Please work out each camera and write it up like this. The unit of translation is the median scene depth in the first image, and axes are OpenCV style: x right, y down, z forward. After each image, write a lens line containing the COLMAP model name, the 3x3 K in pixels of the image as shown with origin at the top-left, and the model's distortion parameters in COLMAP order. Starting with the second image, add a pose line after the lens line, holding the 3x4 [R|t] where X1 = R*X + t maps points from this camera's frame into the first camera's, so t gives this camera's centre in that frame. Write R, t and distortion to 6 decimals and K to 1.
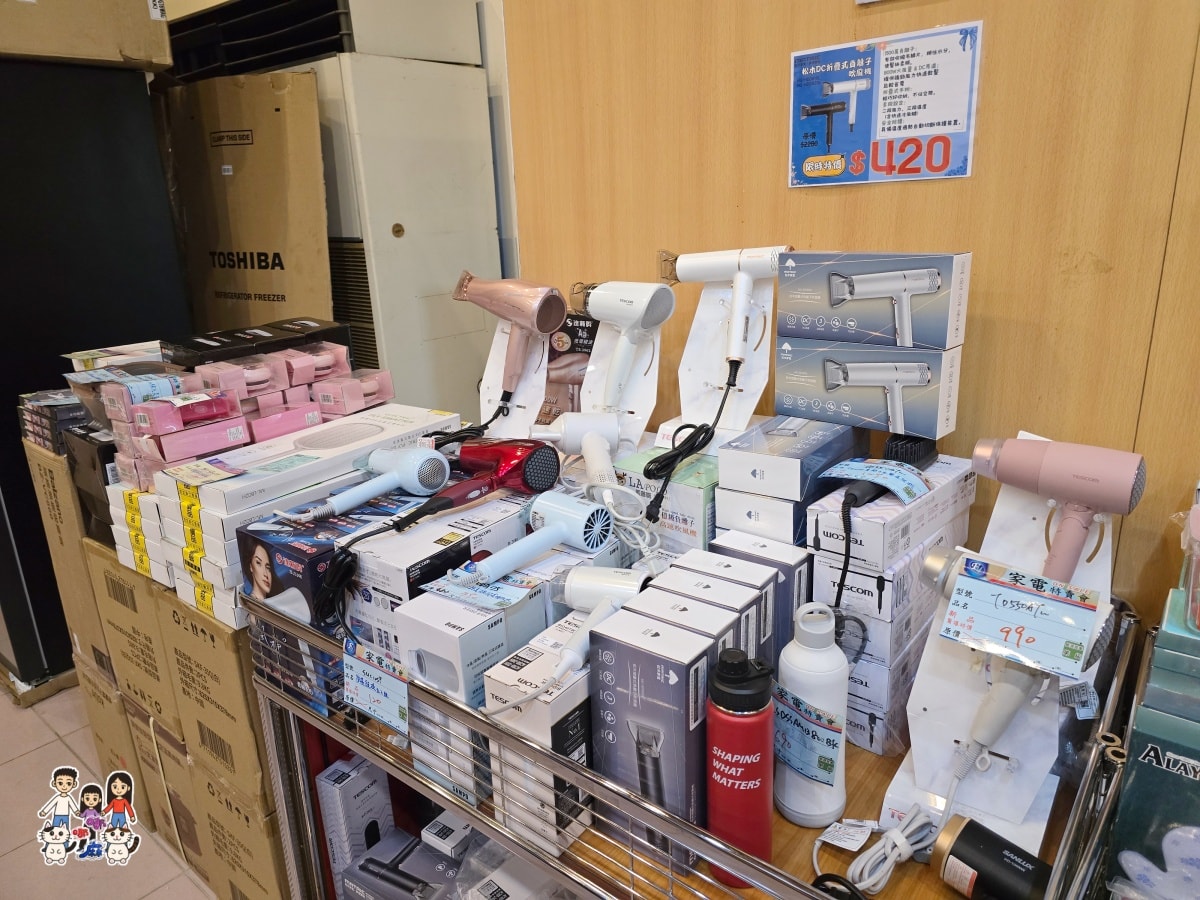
lens RADIAL K [[815.7, 0, 591.5], [0, 815.7, 439.9], [0, 0, 1]] dist [0.061717, -0.061313]
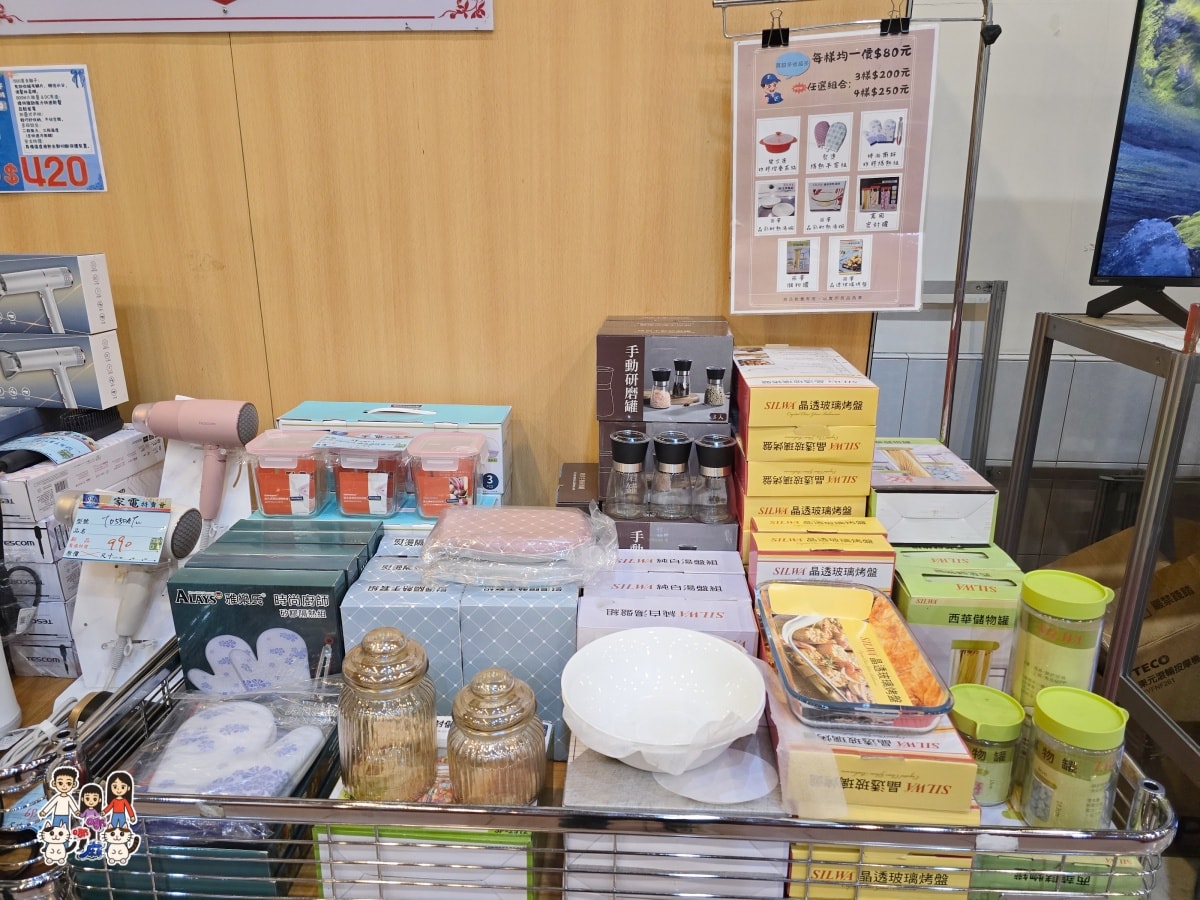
lens RADIAL K [[815.7, 0, 591.5], [0, 815.7, 439.9], [0, 0, 1]] dist [0.061717, -0.061313]
pose [[0.805715, -0.132290, 0.577341, 0.287275], [0.137478, 0.989888, 0.034959, 0.098349], [-0.576128, 0.051205, 0.815754, -0.386505]]
